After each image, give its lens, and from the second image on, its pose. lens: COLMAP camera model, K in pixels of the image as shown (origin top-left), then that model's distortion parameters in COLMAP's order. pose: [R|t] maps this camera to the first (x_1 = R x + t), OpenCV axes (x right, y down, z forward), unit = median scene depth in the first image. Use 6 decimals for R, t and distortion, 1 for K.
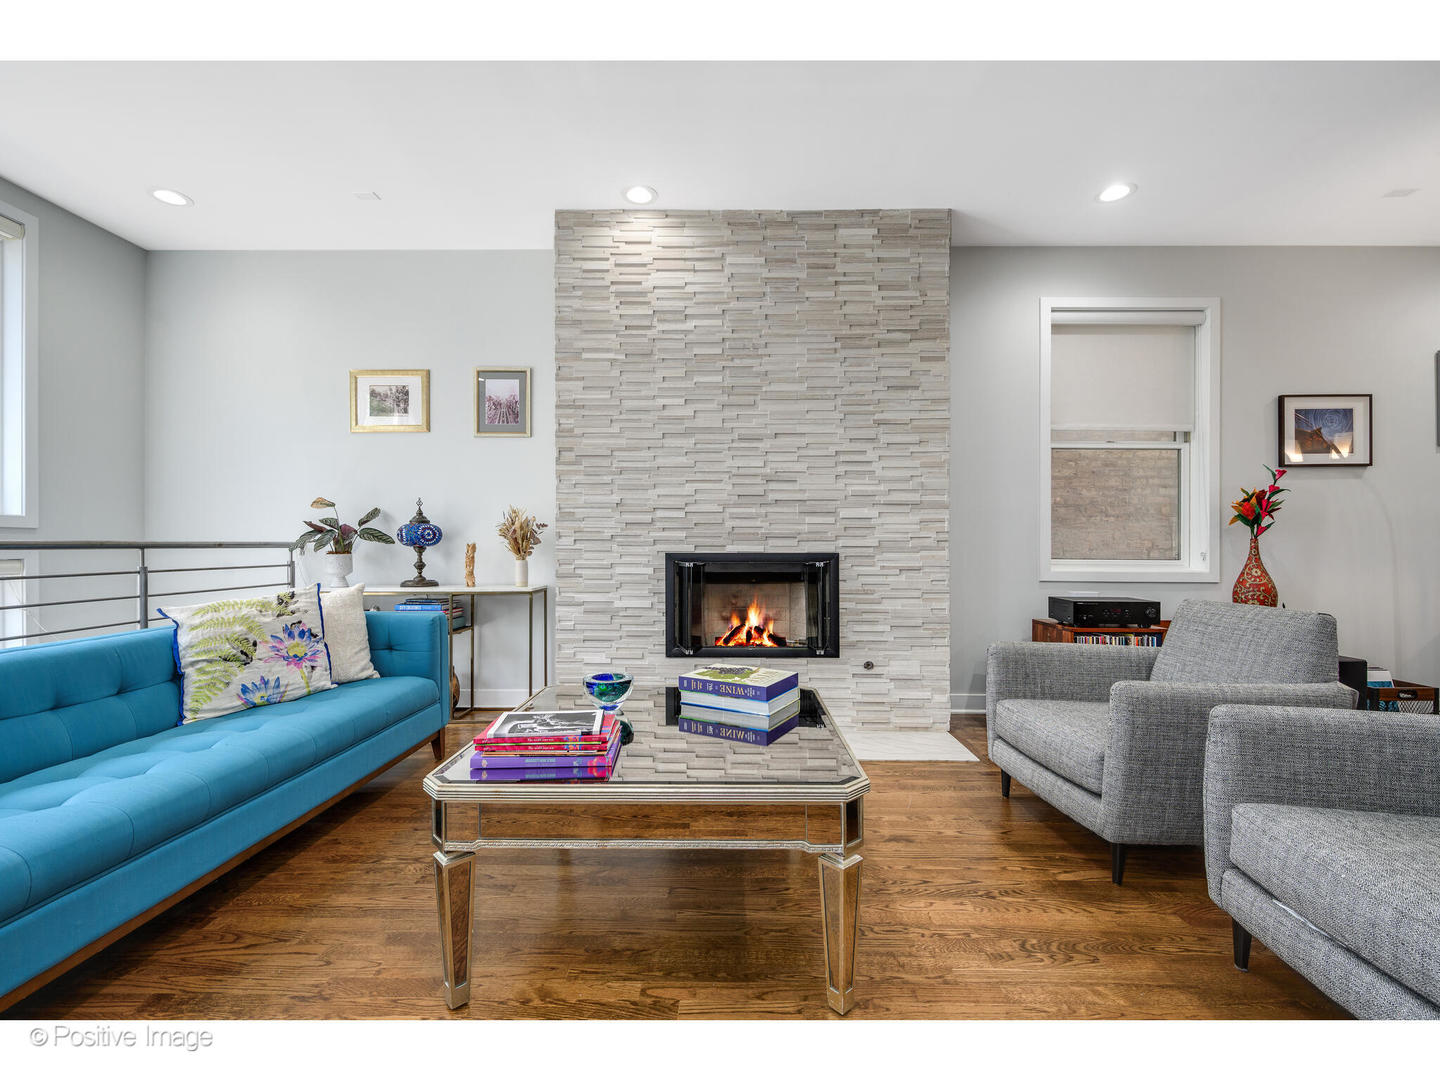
lens RADIAL K [[634.3, 0, 717.2], [0, 634.3, 546.3], [0, 0, 1]] dist [0.002372, -0.000035]
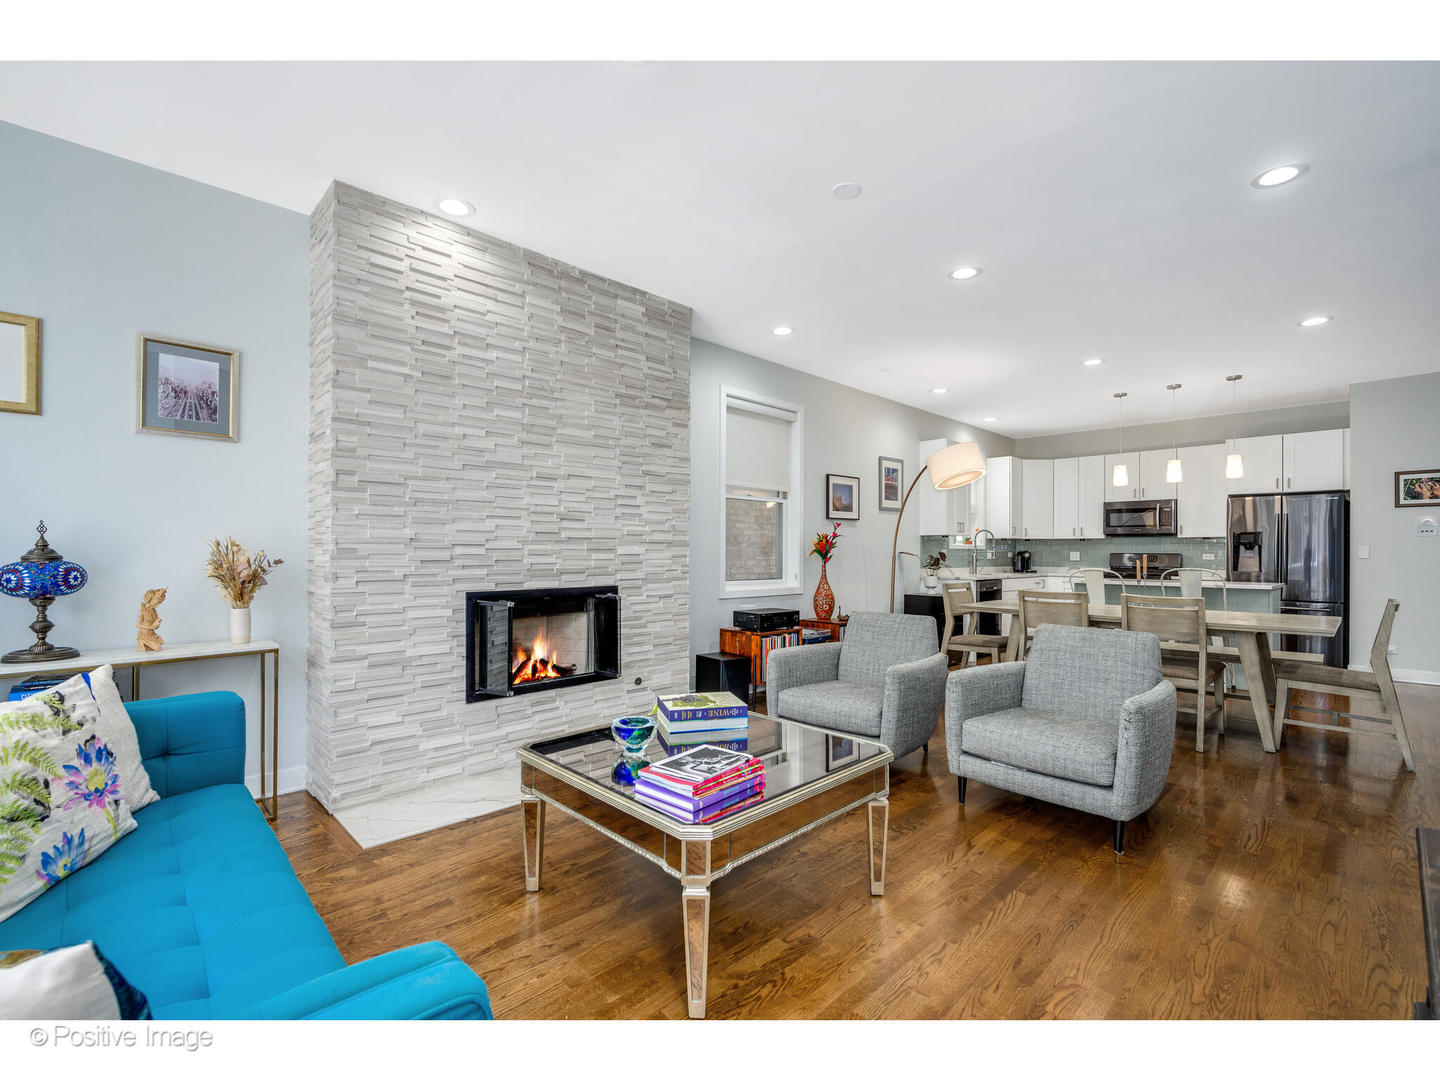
lens RADIAL K [[654.3, 0, 725.7], [0, 654.3, 544.2], [0, 0, 1]] dist [0.001510, -0.000249]
pose [[0.694905, 0.006767, 0.719069, -0.509262], [-0.003677, 0.999976, -0.005858, -0.056407], [-0.719092, 0.001426, 0.694914, 0.051784]]
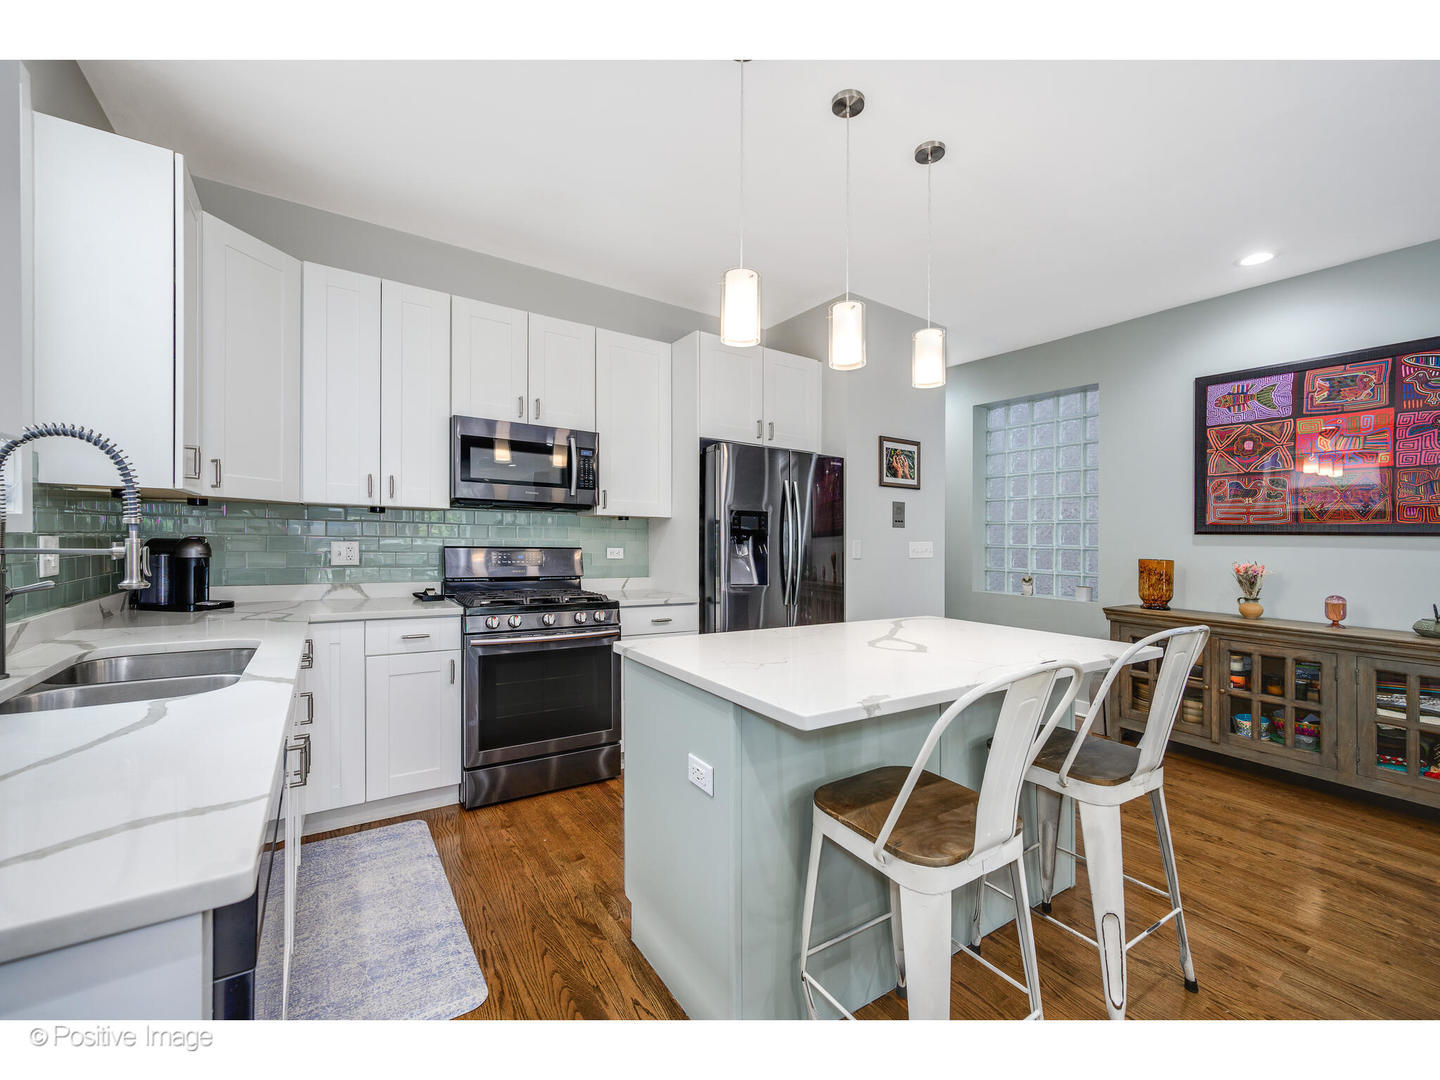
lens RADIAL K [[595.9, 0, 707.1], [0, 595.9, 541.1], [0, 0, 1]] dist [0.005071, -0.000322]
pose [[-0.558094, -0.029404, 0.829257, 1.295200], [-0.032116, 0.999389, 0.013823, -0.073688], [-0.829156, -0.018918, -0.558697, 0.906449]]
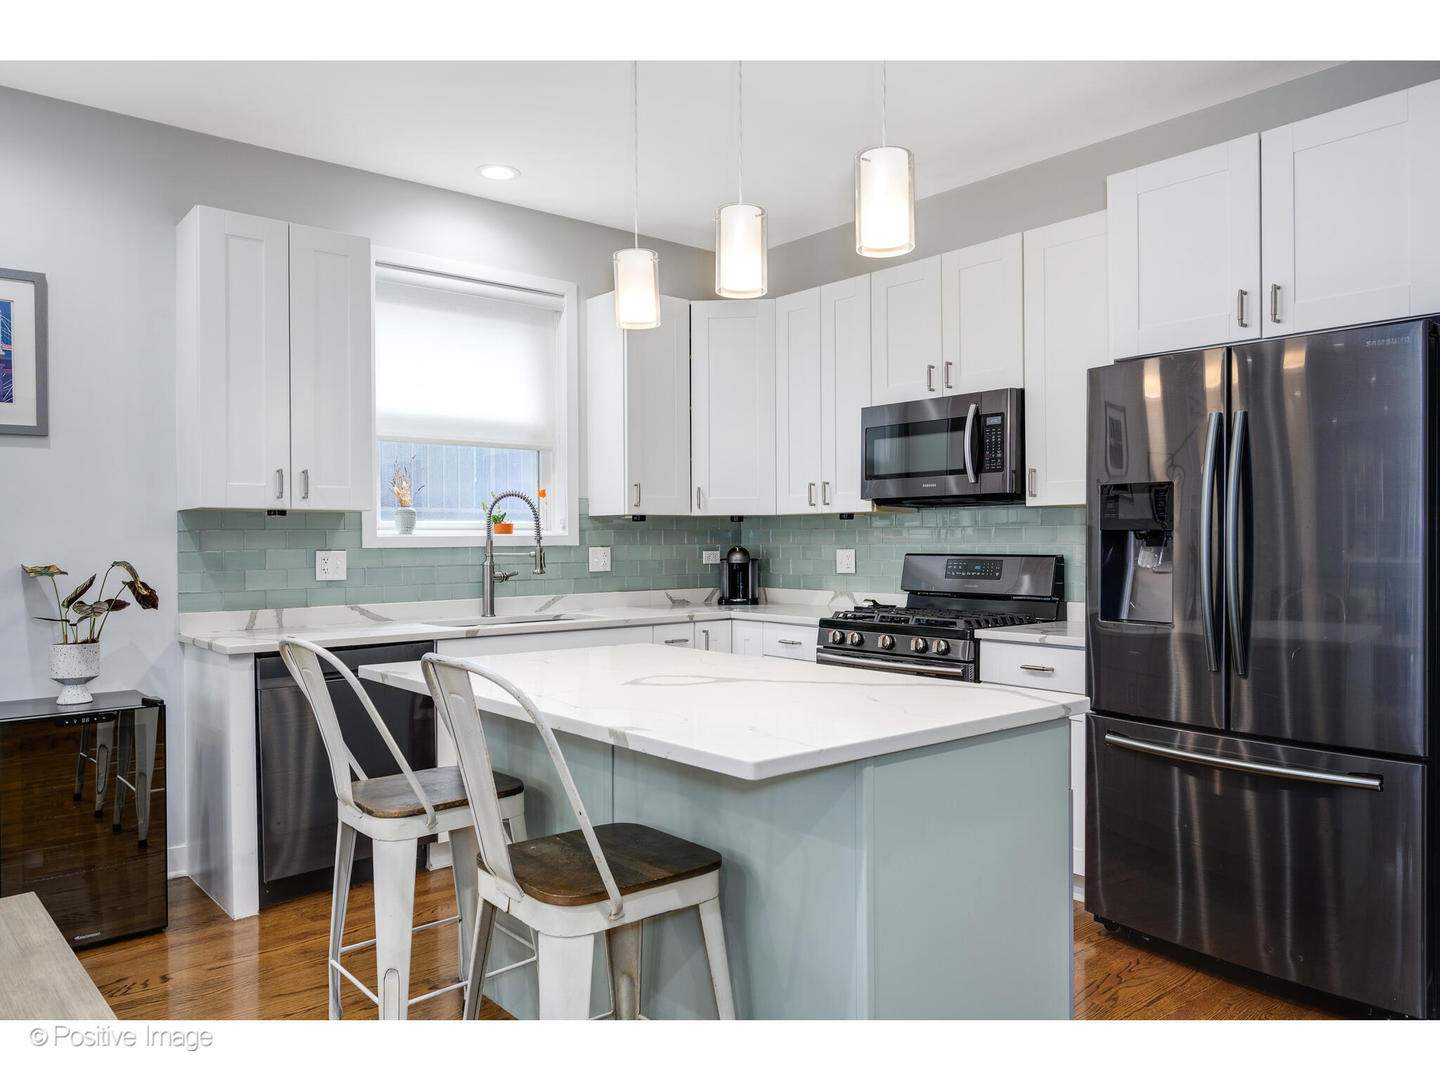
lens RADIAL K [[975.7, 0, 726.5], [0, 975.7, 523.6], [0, 0, 1]] dist [0.005542, 0.002078]
pose [[0.748419, -0.000268, 0.663226, 1.234131], [0.009447, 0.999903, -0.010257, -0.070004], [-0.663159, 0.013942, 0.748349, -0.105647]]
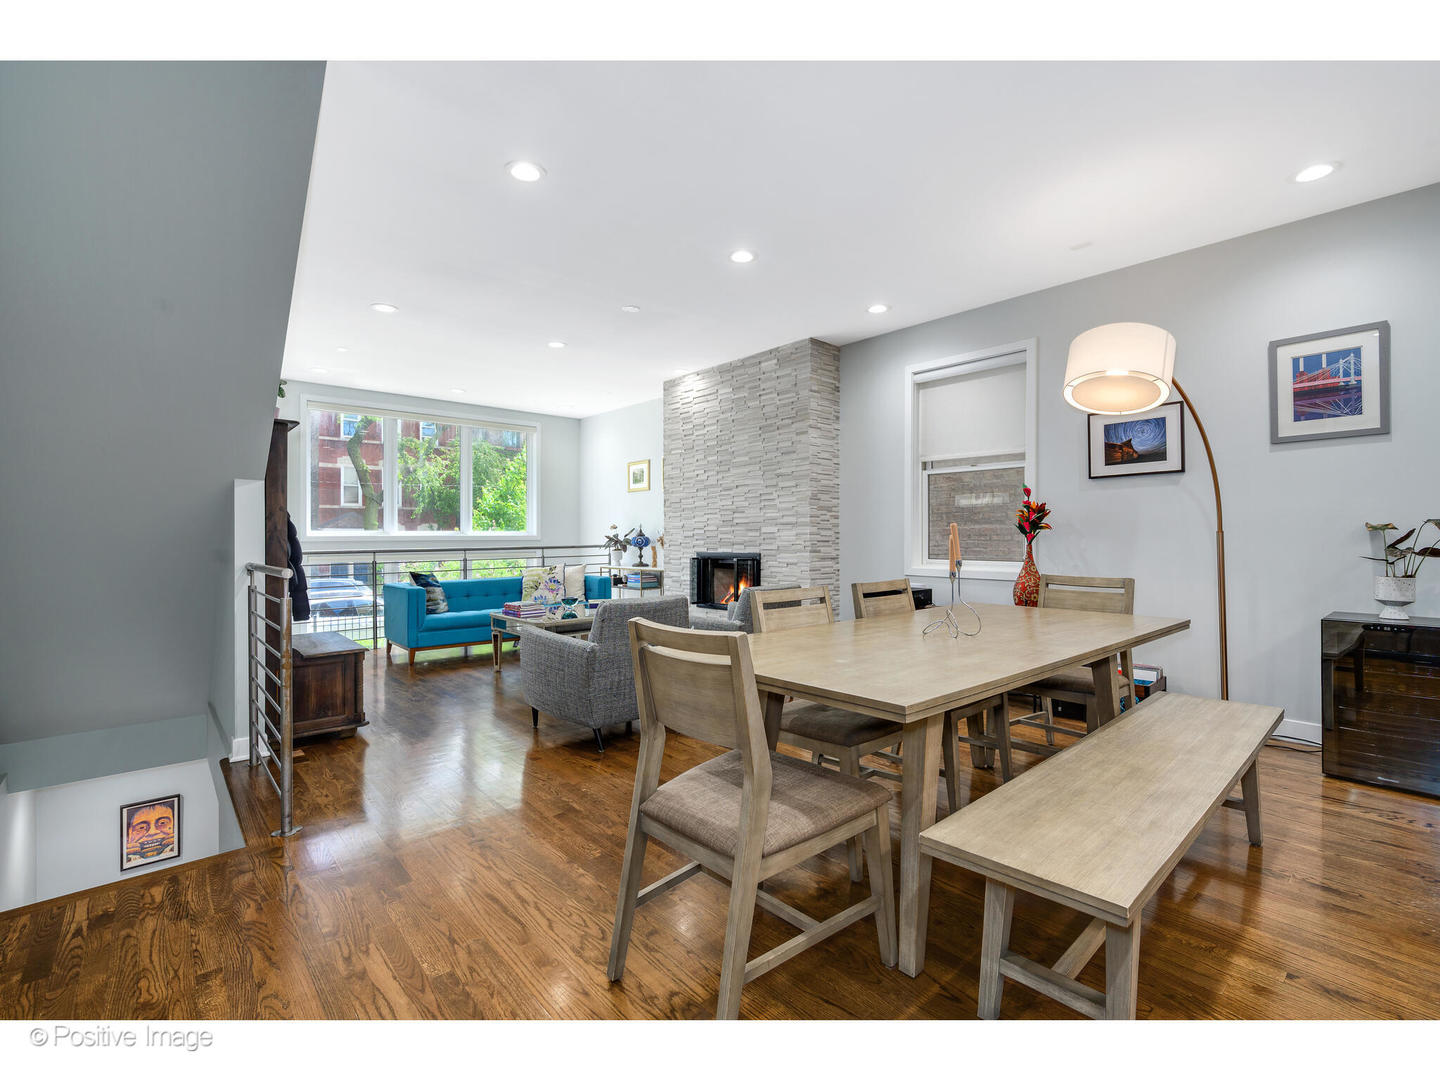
lens RADIAL K [[678.7, 0, 707.5], [0, 678.7, 537.0], [0, 0, 1]] dist [0.001693, -0.001381]
pose [[0.649769, -0.006126, -0.760107, 1.481604], [0.004695, 0.999981, -0.004046, -0.025903], [0.760117, -0.000940, 0.649785, -0.297925]]
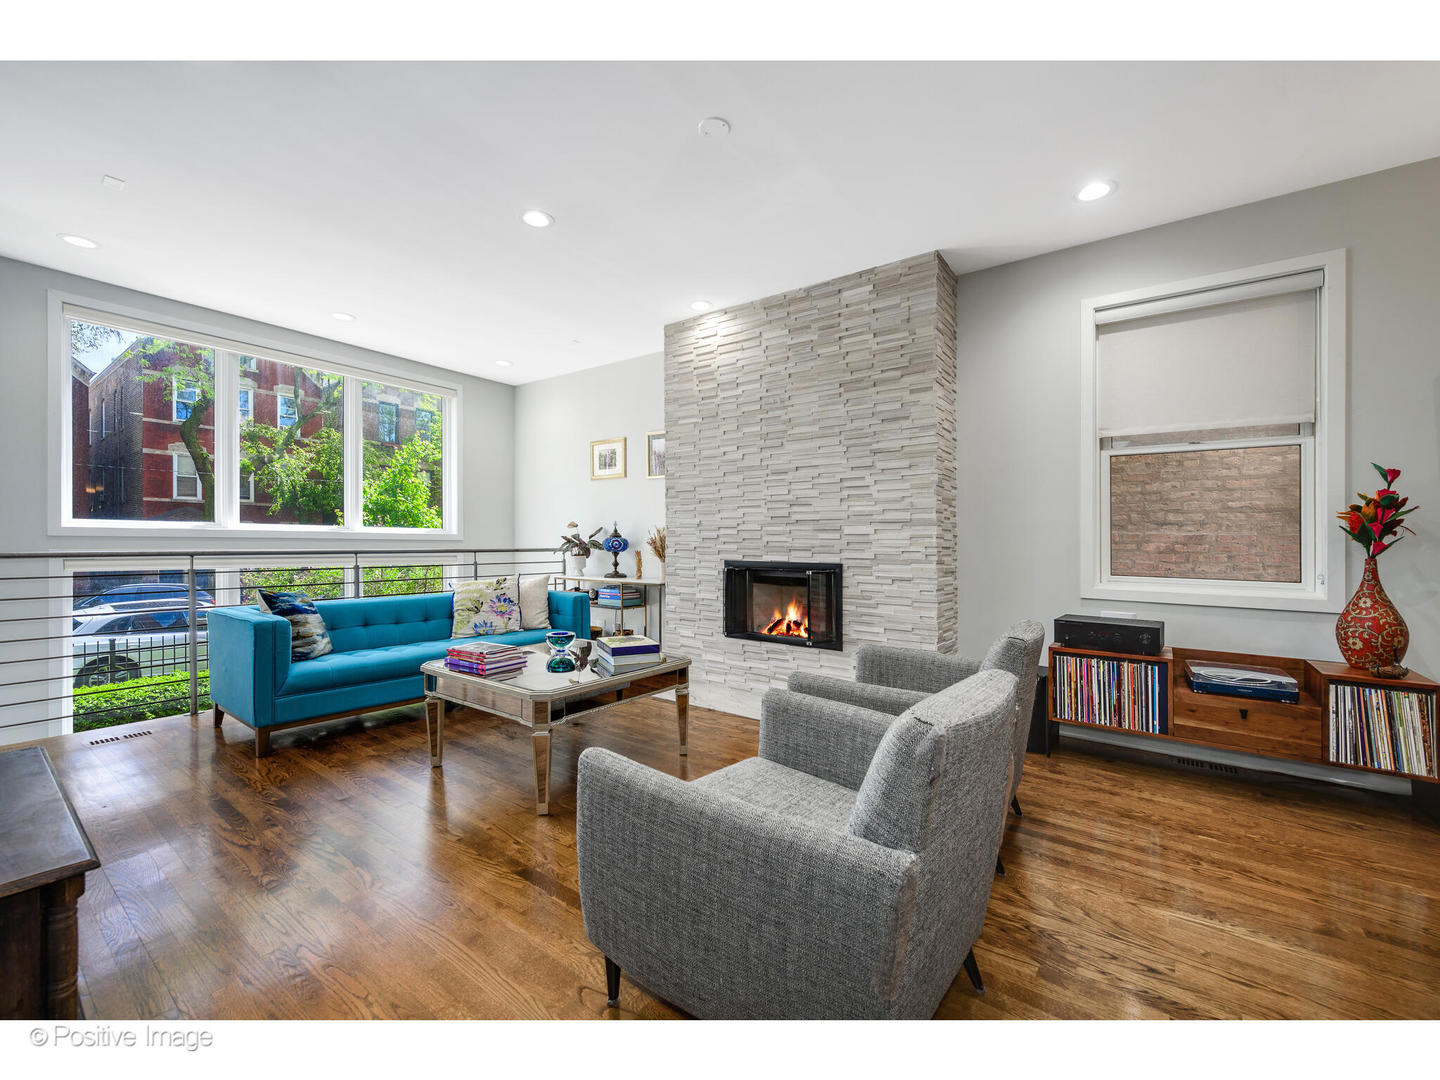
lens RADIAL K [[595.9, 0, 720.7], [0, 595.9, 543.5], [0, 0, 1]] dist [0.005071, -0.000322]
pose [[0.811245, 0.006360, -0.584672, 0.659405], [-0.007009, 0.999975, 0.001152, -0.026933], [0.584665, 0.003164, 0.811269, -0.044373]]
